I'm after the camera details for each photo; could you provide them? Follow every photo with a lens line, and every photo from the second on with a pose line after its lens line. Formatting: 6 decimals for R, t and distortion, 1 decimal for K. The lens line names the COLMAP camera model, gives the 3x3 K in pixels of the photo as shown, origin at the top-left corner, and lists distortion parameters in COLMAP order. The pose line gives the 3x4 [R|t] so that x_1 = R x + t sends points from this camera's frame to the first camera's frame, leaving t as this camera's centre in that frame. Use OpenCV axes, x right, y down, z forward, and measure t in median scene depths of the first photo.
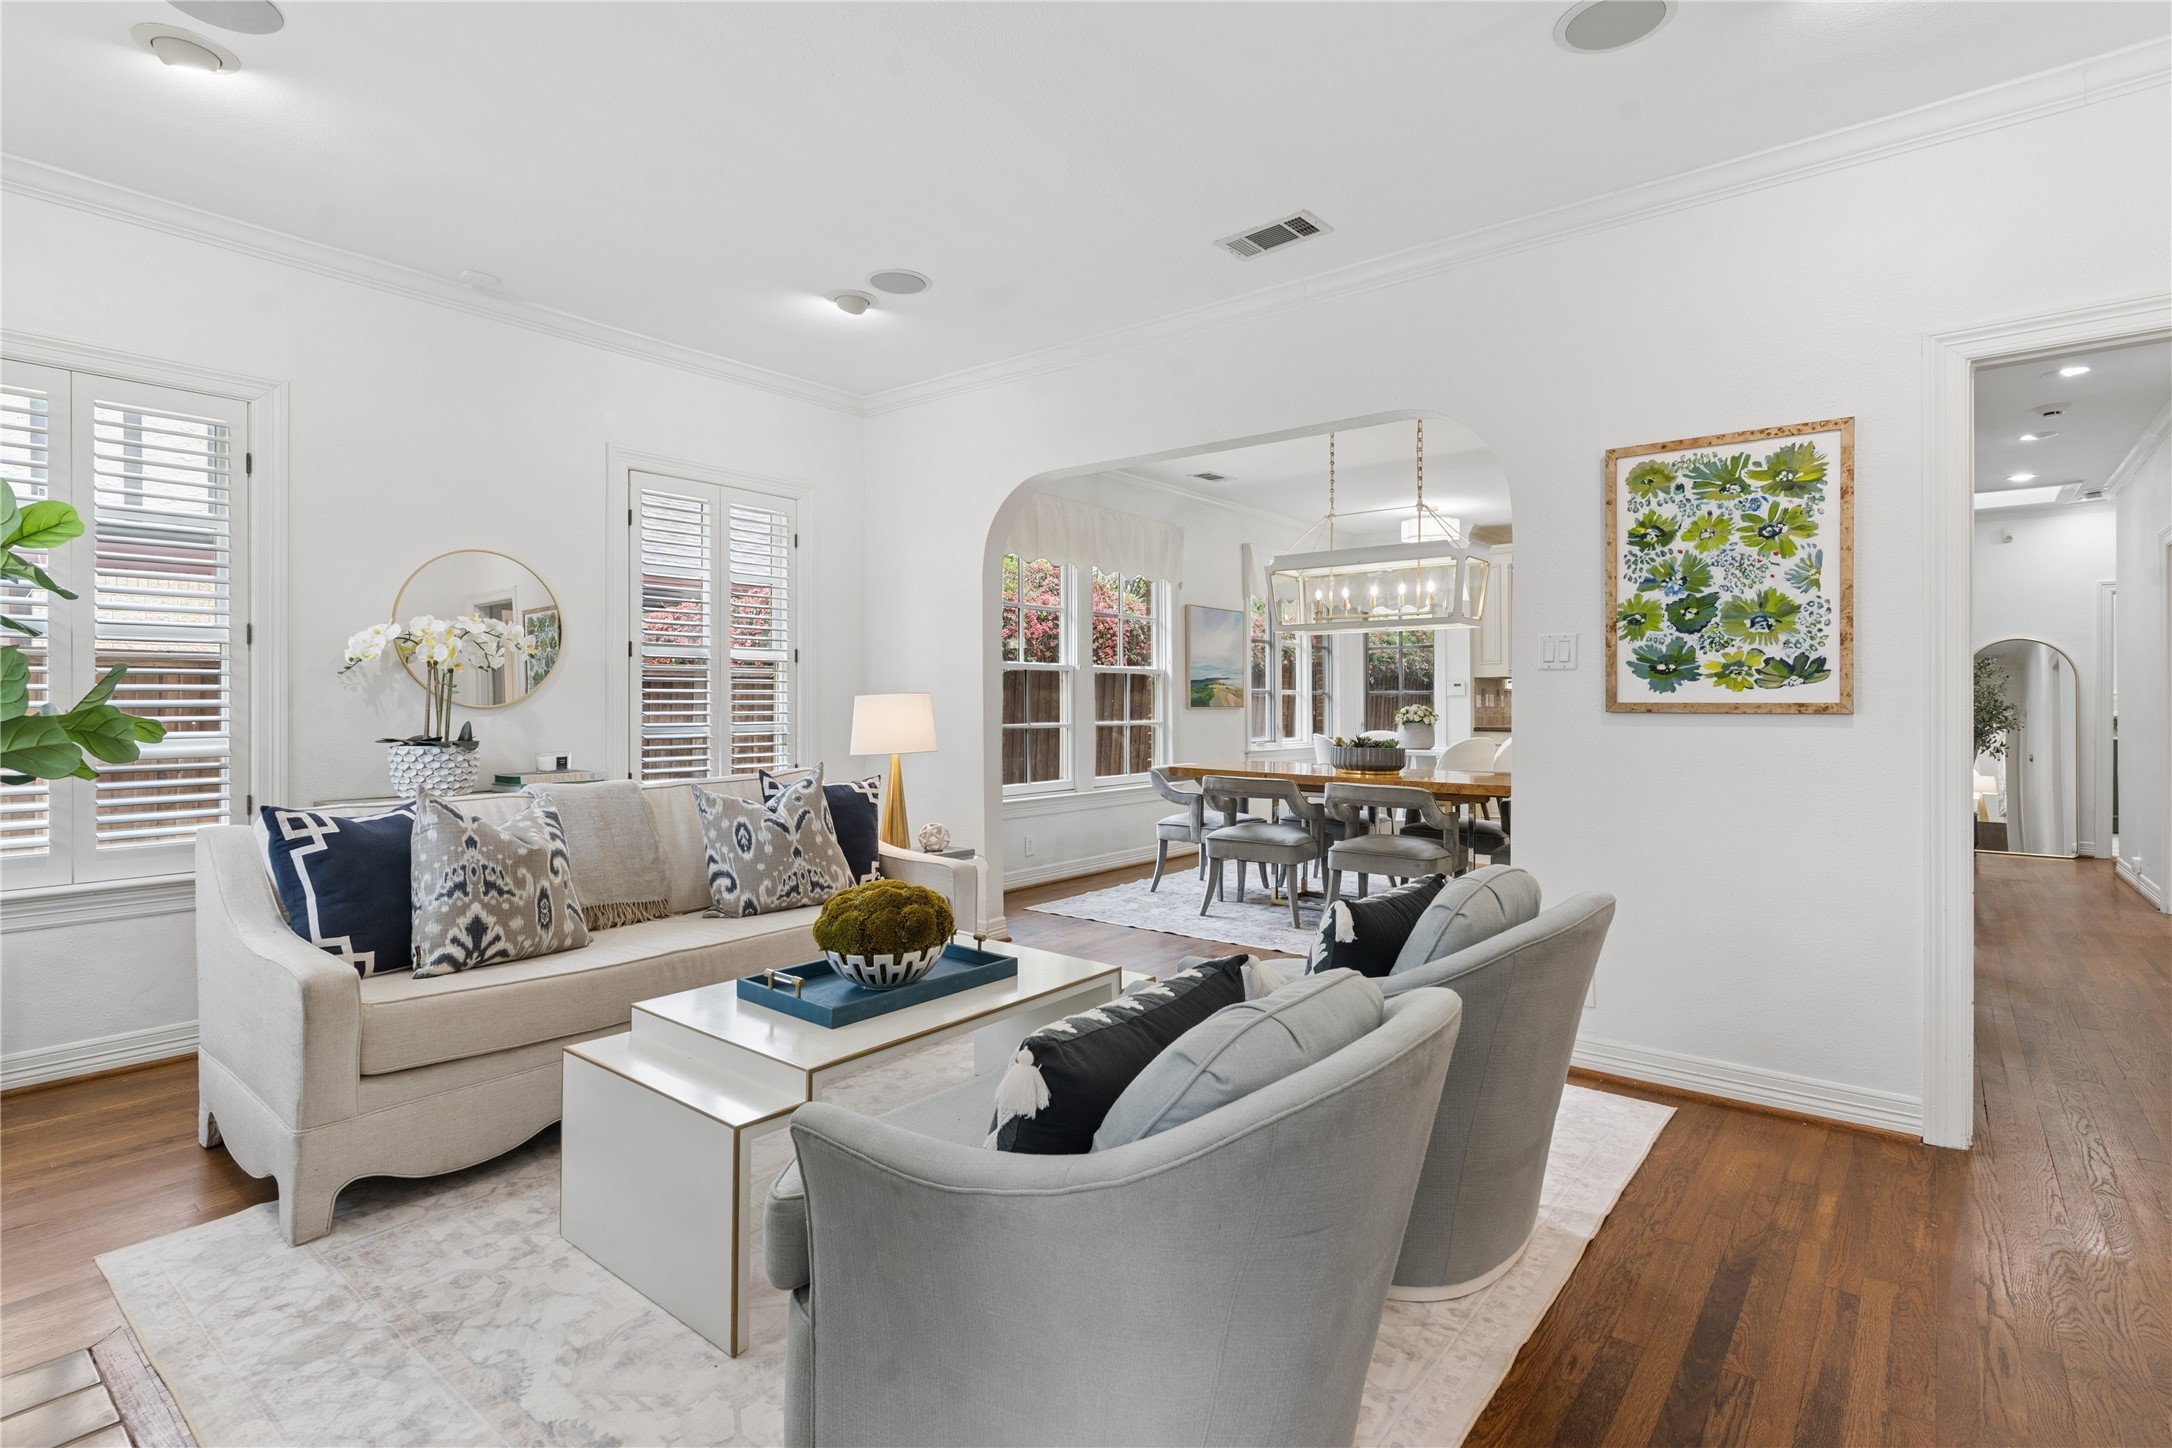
lens RADIAL K [[1046.5, 0, 1086.0], [0, 1046.5, 724.0], [0, 0, 1]] dist [0.000151, 0.000139]
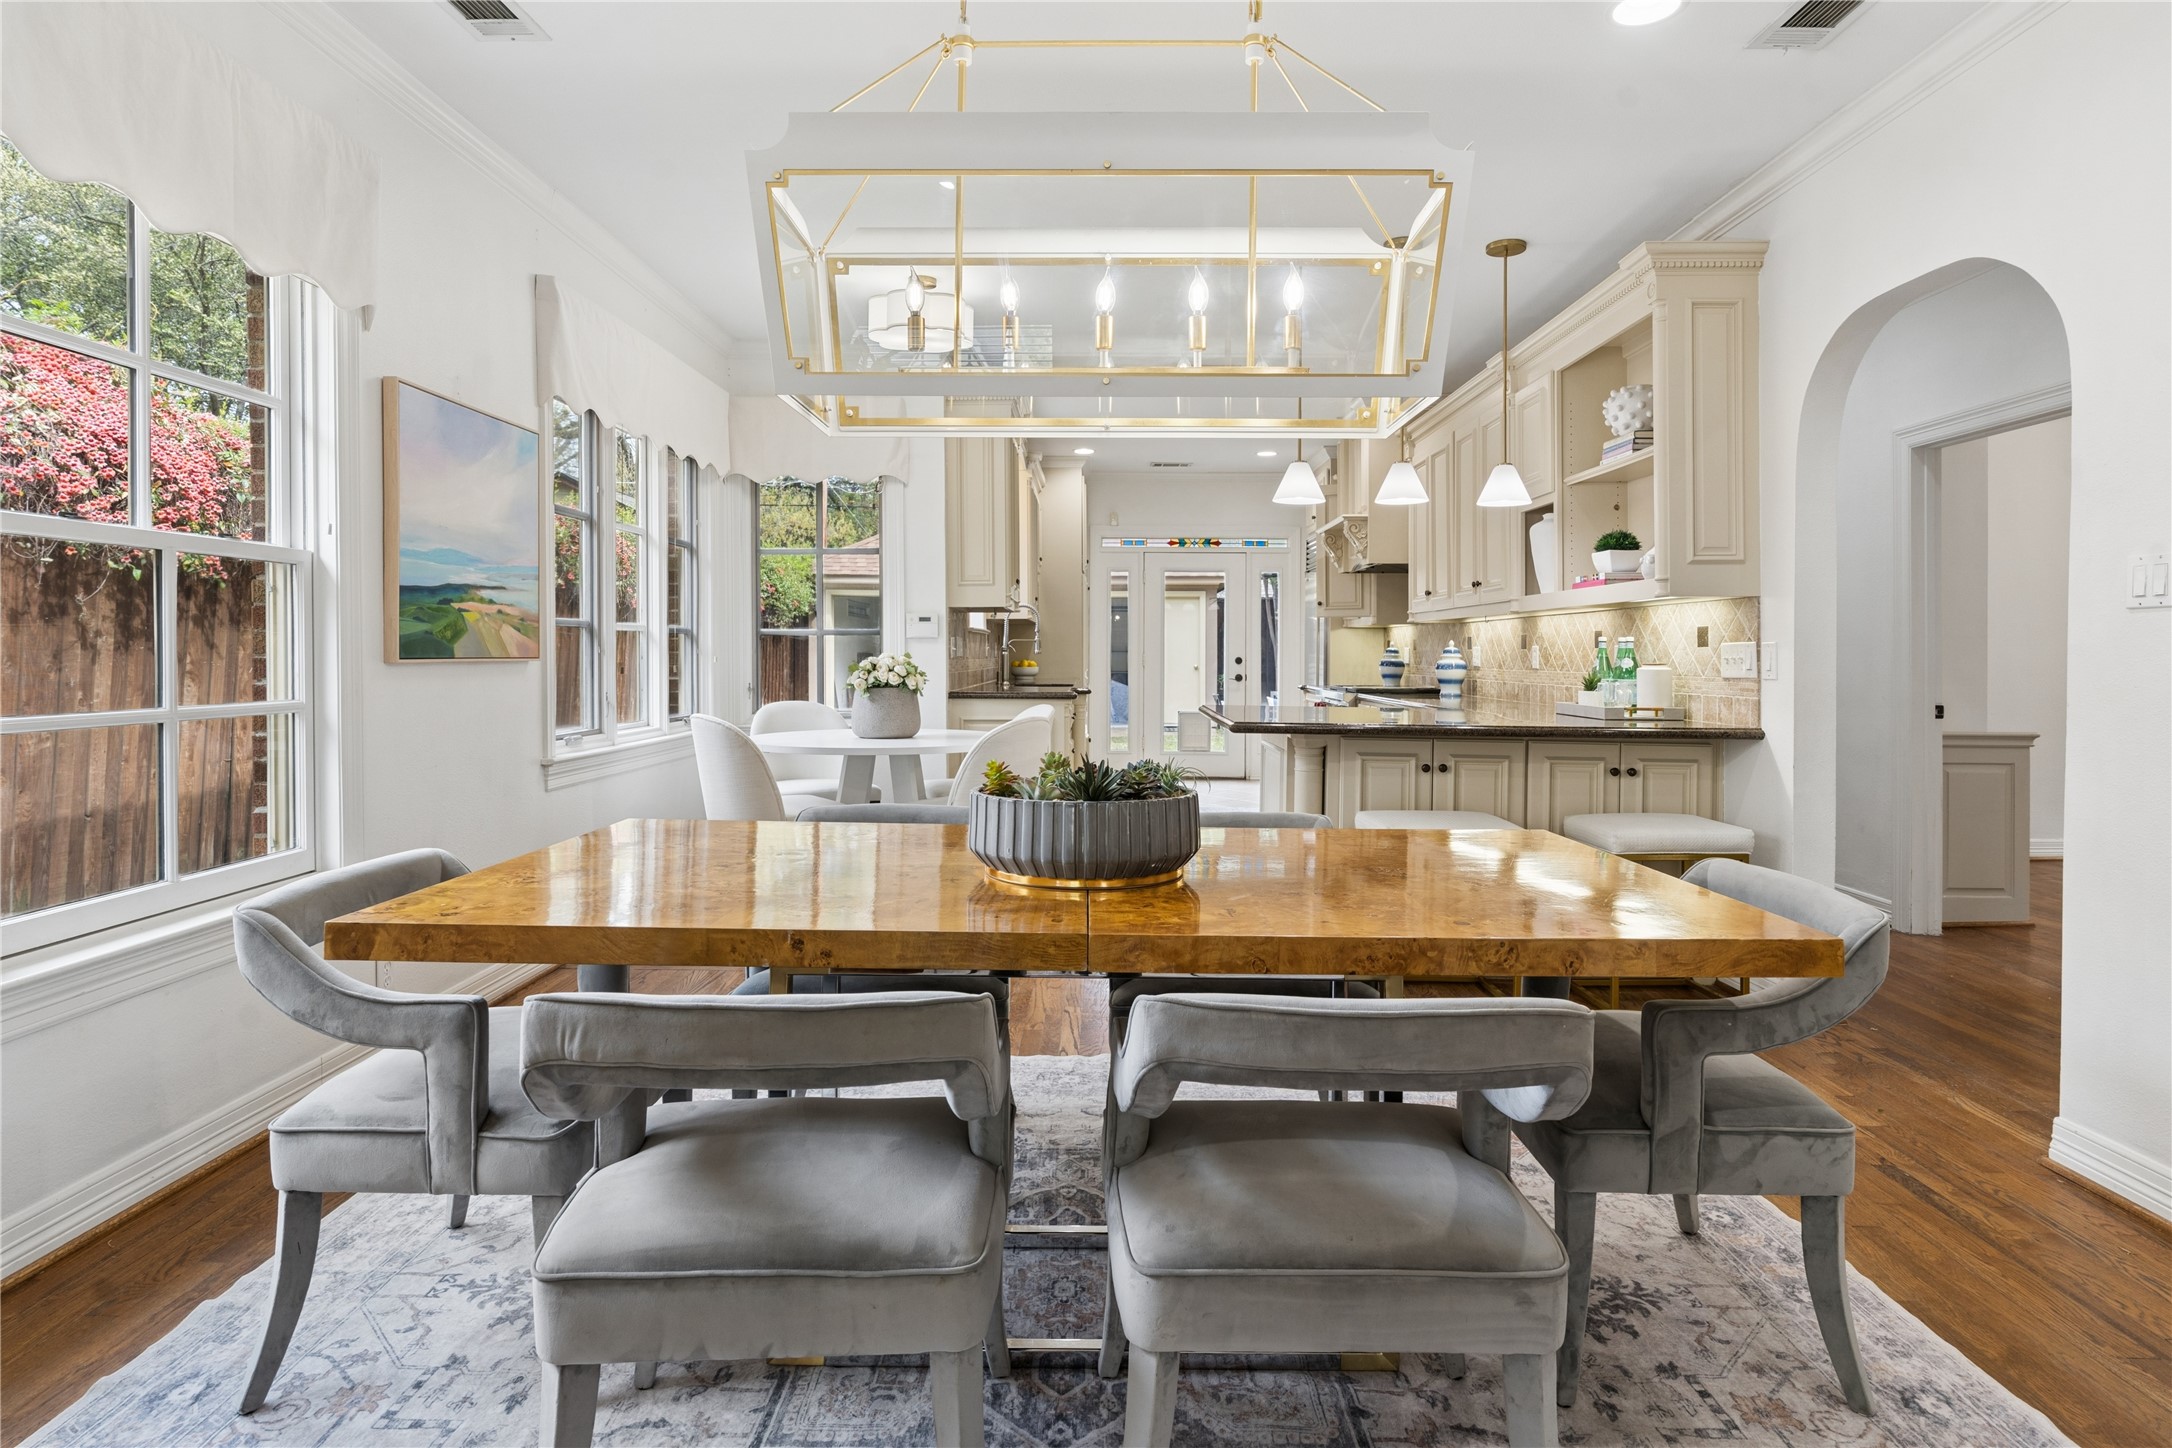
lens RADIAL K [[1156.5, 0, 1087.5], [0, 1156.5, 660.1], [0, 0, 1]] dist [-0.002703, 0.000082]
pose [[0.789016, 0.000359, 0.614372, 0.105986], [0.006914, 0.999931, -0.009463, -0.026282], [-0.614333, 0.011714, 0.788960, 1.349972]]
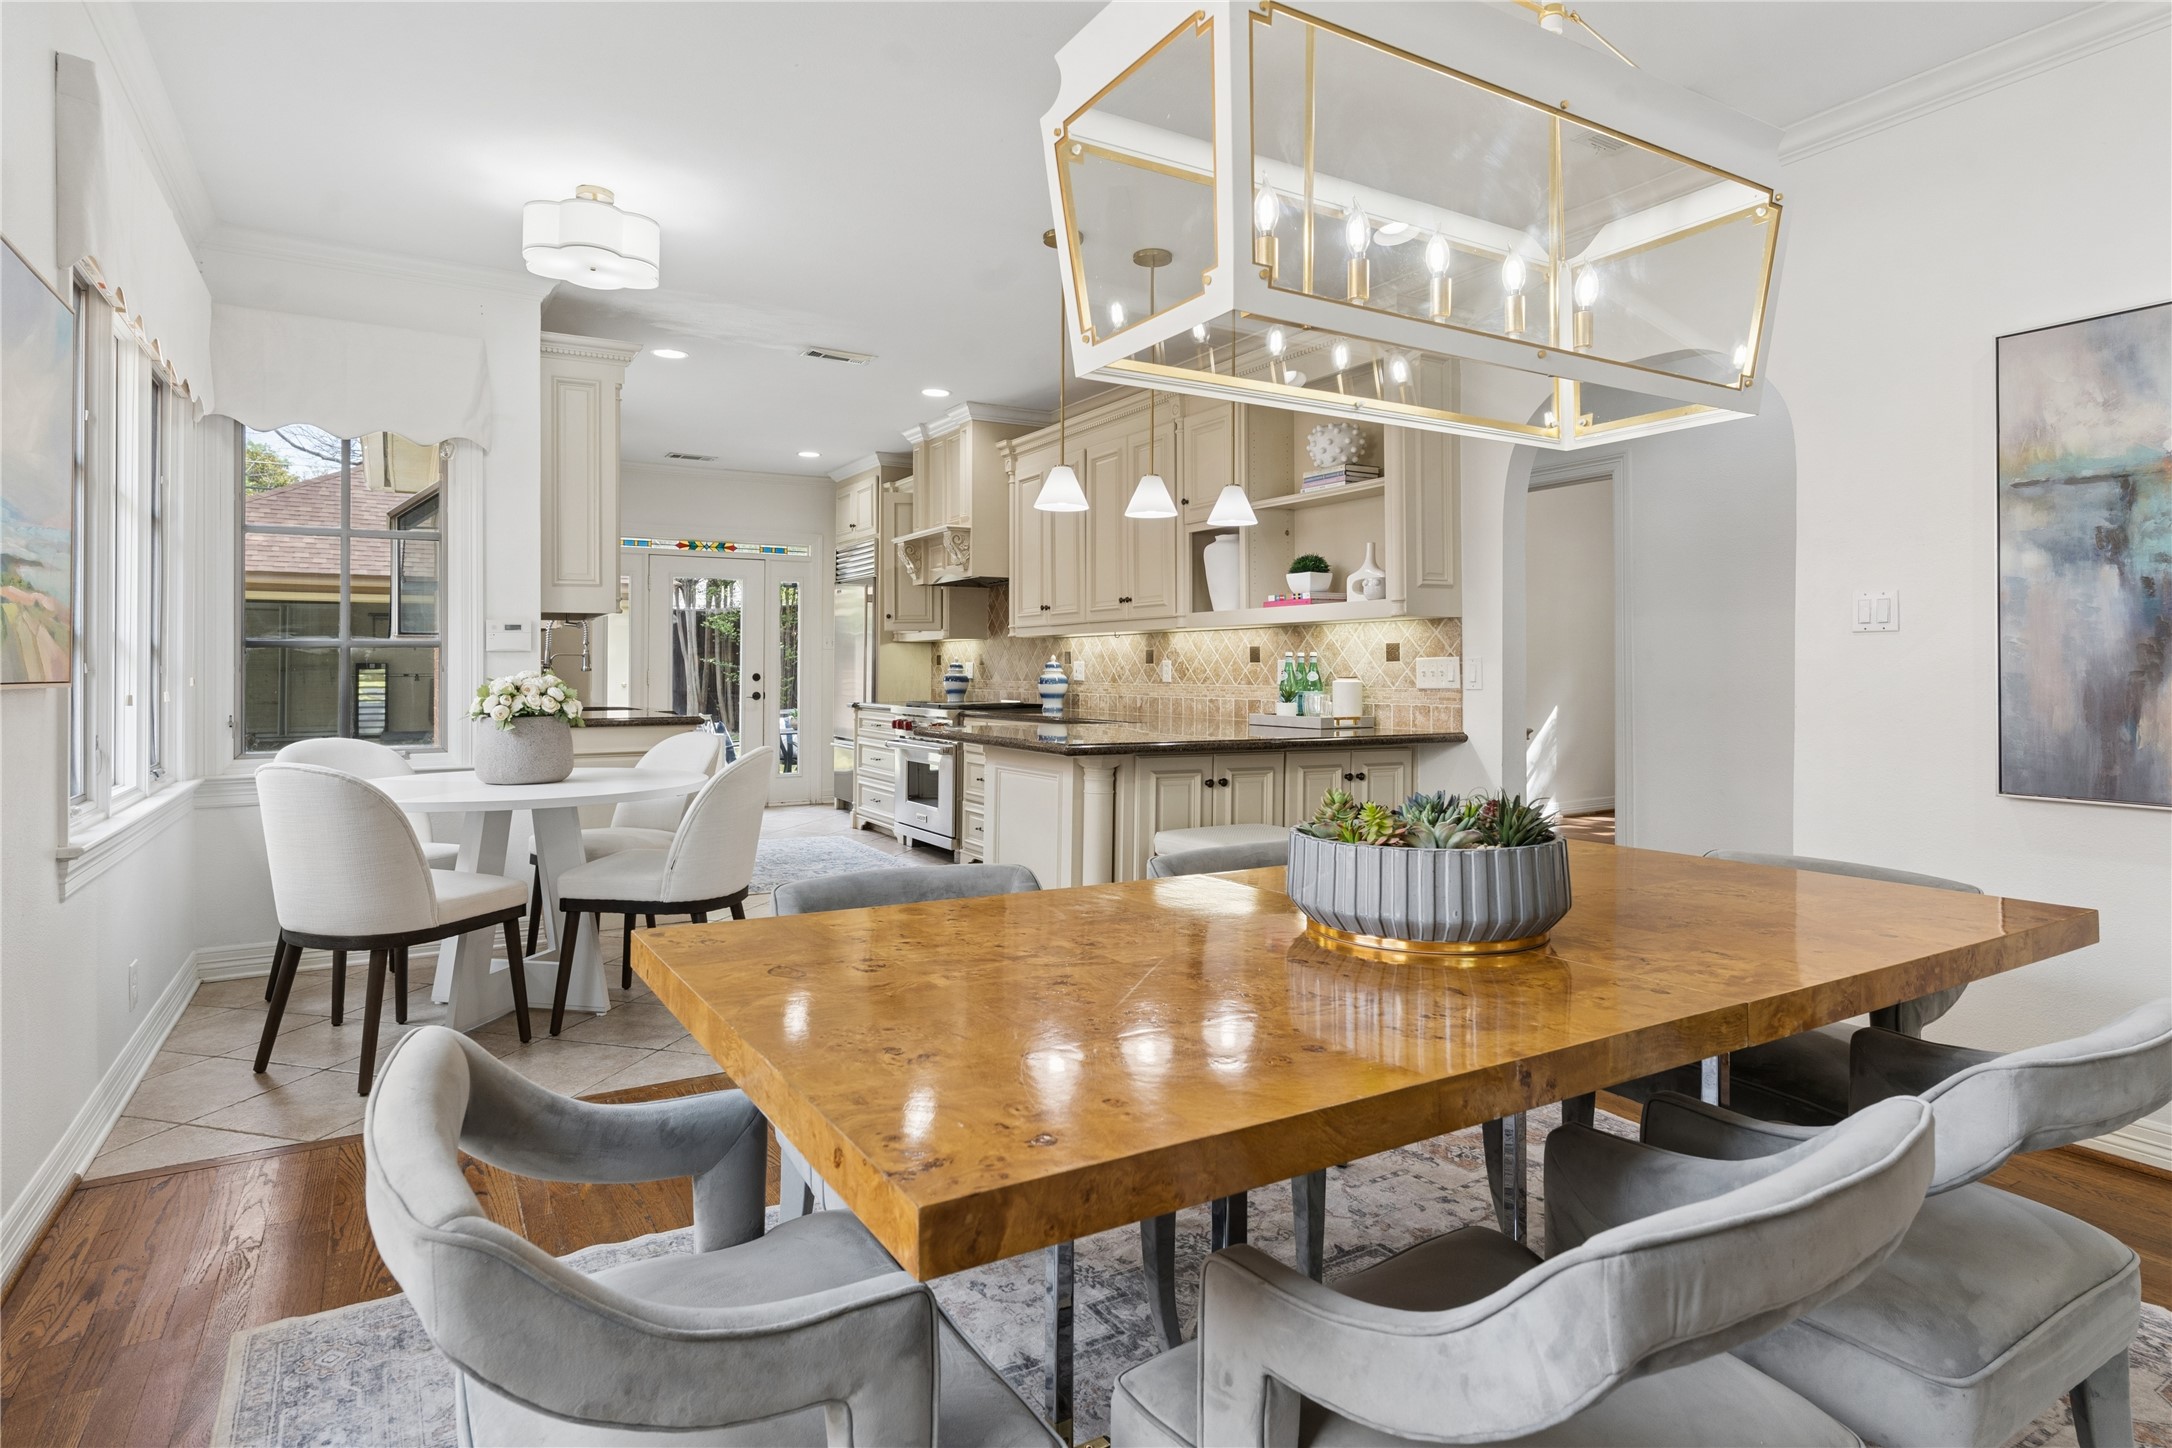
lens RADIAL K [[1164.9, 0, 1078.3], [0, 1164.9, 655.1], [0, 0, 1]] dist [0.000257, 0.000295]
pose [[0.358201, 0.011836, 0.933569, -0.072452], [0.018113, 0.999643, -0.019624, -0.035324], [-0.933469, 0.023939, 0.357859, 1.815681]]
